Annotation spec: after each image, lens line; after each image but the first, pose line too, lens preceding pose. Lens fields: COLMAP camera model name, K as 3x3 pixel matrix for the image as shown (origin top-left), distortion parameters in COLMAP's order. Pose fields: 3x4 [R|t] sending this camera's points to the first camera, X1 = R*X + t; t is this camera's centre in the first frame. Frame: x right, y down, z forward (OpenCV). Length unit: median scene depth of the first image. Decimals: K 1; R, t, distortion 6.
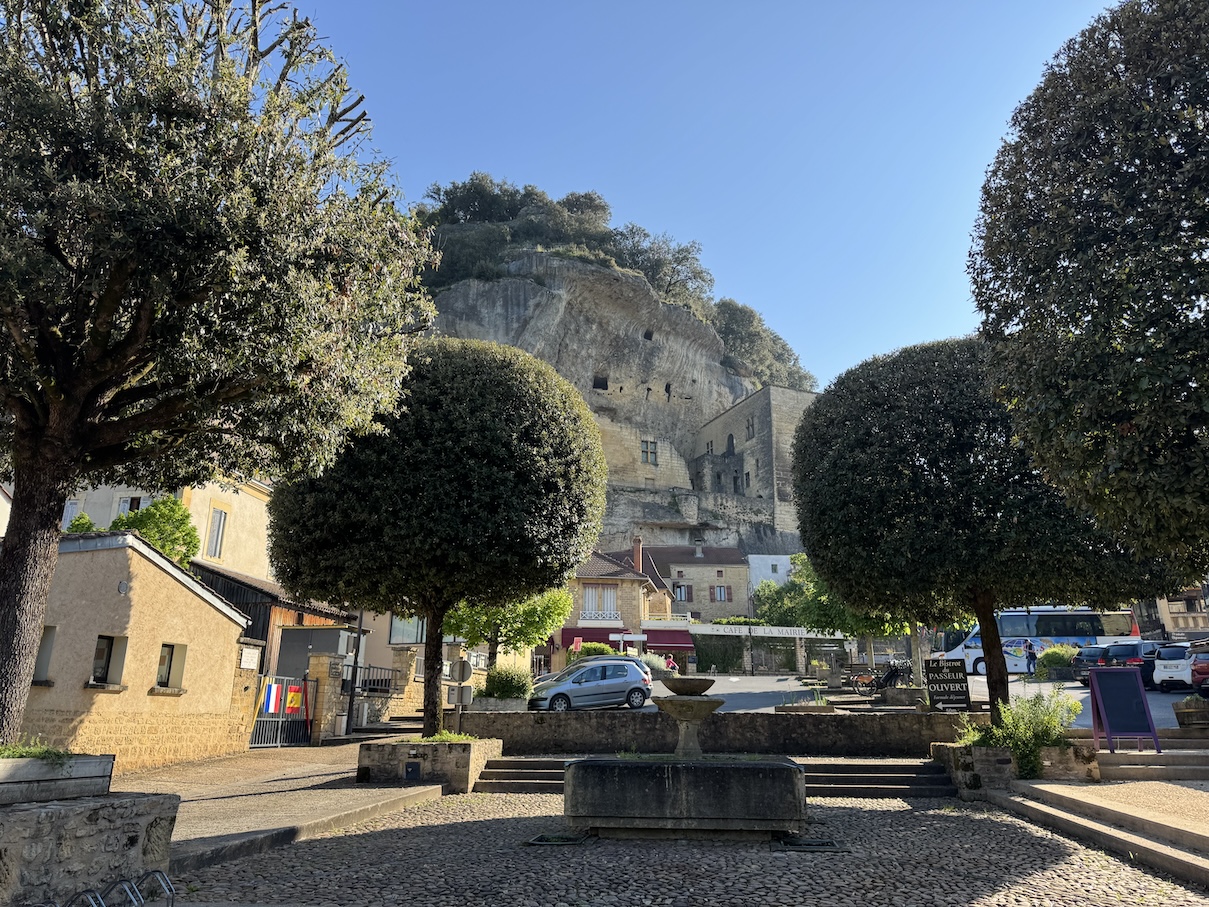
lens RADIAL K [[820.2, 0, 604.5], [0, 820.2, 453.5], [0, 0, 1]] dist [0.058854, -0.078799]
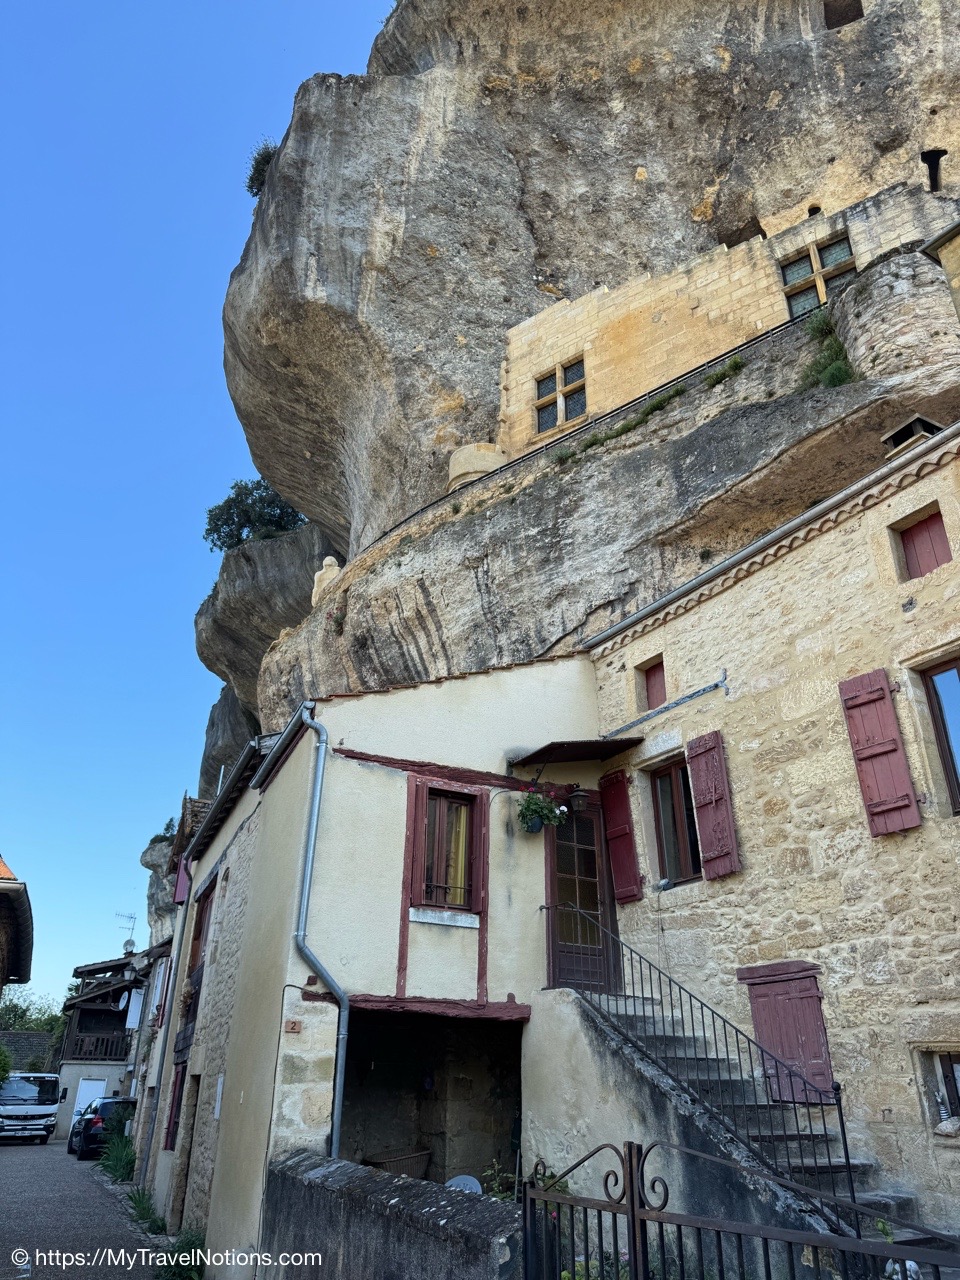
lens RADIAL K [[889.6, 0, 486.7], [0, 889.6, 640.7], [0, 0, 1]] dist [0.109614, -0.174983]
pose [[0.547055, -0.374081, -0.748862, 0.156988], [0.244276, 0.926996, -0.284617, 0.145667], [0.800662, -0.027228, 0.598497, 0.740500]]
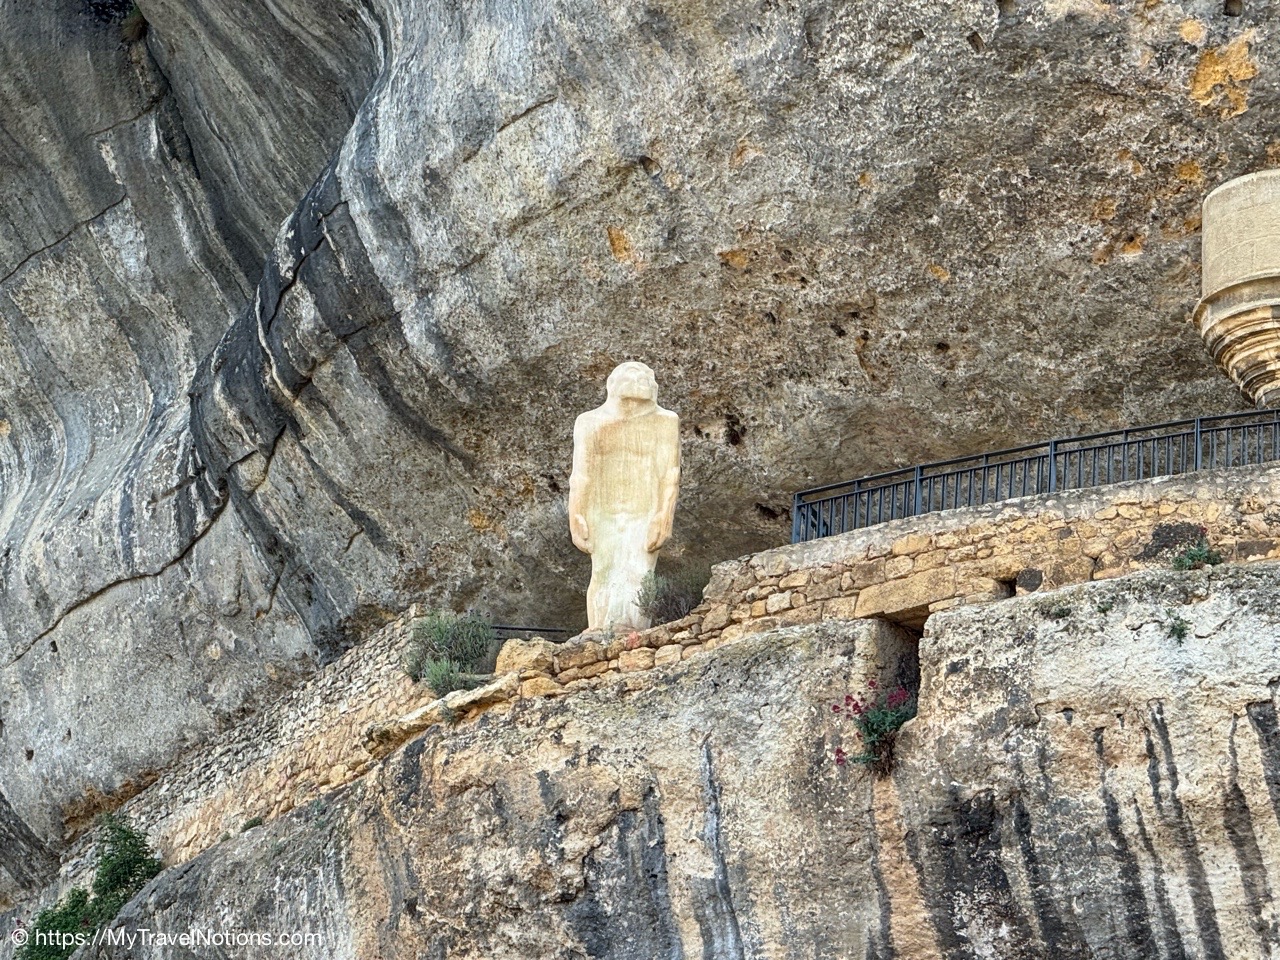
lens RADIAL K [[5844.5, 0, 640.0], [0, 5844.5, 480.0], [0, 0, 1]] dist [0.004403, 3.242180]
pose [[0.736520, -0.201369, -0.645746, 0.284564], [0.155614, 0.979496, -0.127955, 0.093819], [0.658272, -0.006246, 0.752754, 0.417621]]
